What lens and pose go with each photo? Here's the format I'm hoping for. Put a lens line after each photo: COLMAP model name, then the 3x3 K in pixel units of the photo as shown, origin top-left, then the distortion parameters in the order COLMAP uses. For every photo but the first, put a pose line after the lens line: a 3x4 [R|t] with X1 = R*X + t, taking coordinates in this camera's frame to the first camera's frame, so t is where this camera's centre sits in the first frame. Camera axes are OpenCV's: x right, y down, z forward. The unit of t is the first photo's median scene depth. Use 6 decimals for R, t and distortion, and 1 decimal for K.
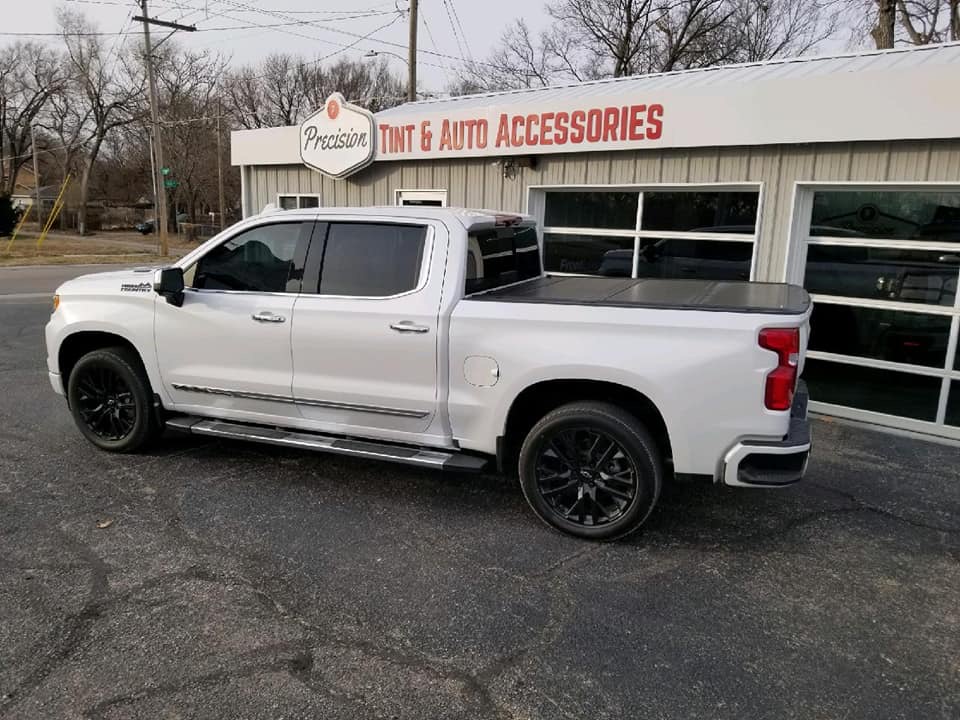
lens RADIAL K [[731.1, 0, 480.0], [0, 731.1, 360.0], [0, 0, 1]] dist [0.071137, -0.116766]
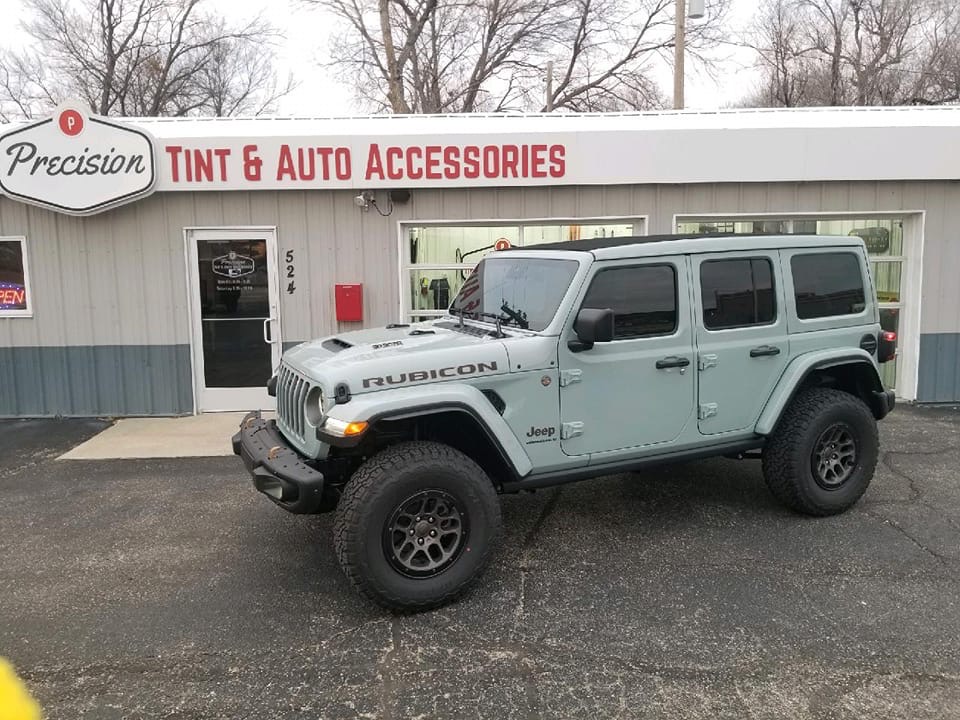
lens RADIAL K [[731.1, 0, 480.0], [0, 731.1, 360.0], [0, 0, 1]] dist [0.071137, -0.116766]
pose [[0.732367, -0.127949, 0.668781, -0.521331], [0.169757, 0.985482, 0.002642, -0.052739], [-0.659410, 0.111595, 0.743455, 0.273865]]
